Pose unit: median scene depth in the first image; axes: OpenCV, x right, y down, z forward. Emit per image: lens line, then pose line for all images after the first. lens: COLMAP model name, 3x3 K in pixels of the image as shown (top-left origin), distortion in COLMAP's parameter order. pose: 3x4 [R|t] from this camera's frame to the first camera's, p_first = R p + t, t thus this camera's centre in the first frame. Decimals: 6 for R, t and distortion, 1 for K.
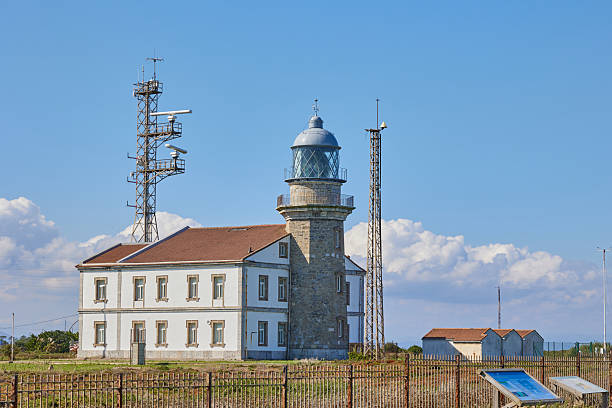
lens RADIAL K [[1488.8, 0, 306.0], [0, 1488.8, 204.0], [0, 0, 1]] dist [-0.250566, -0.017895]
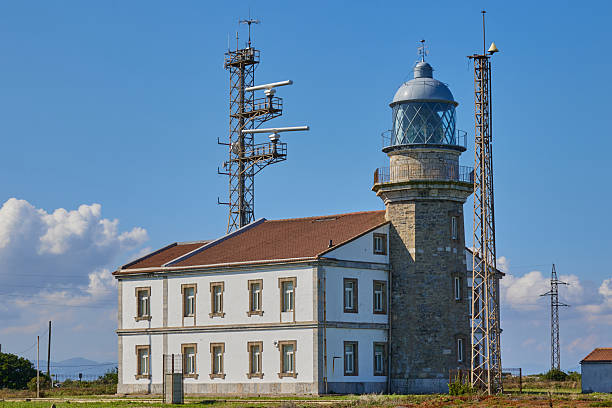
lens RADIAL K [[1488.8, 0, 306.0], [0, 1488.8, 204.0], [0, 0, 1]] dist [-0.250566, -0.017895]
pose [[0.989870, -0.026014, -0.139575, 0.050862], [0.023194, 0.999493, -0.021797, 0.026322], [0.140071, 0.018339, 0.989972, 0.269771]]
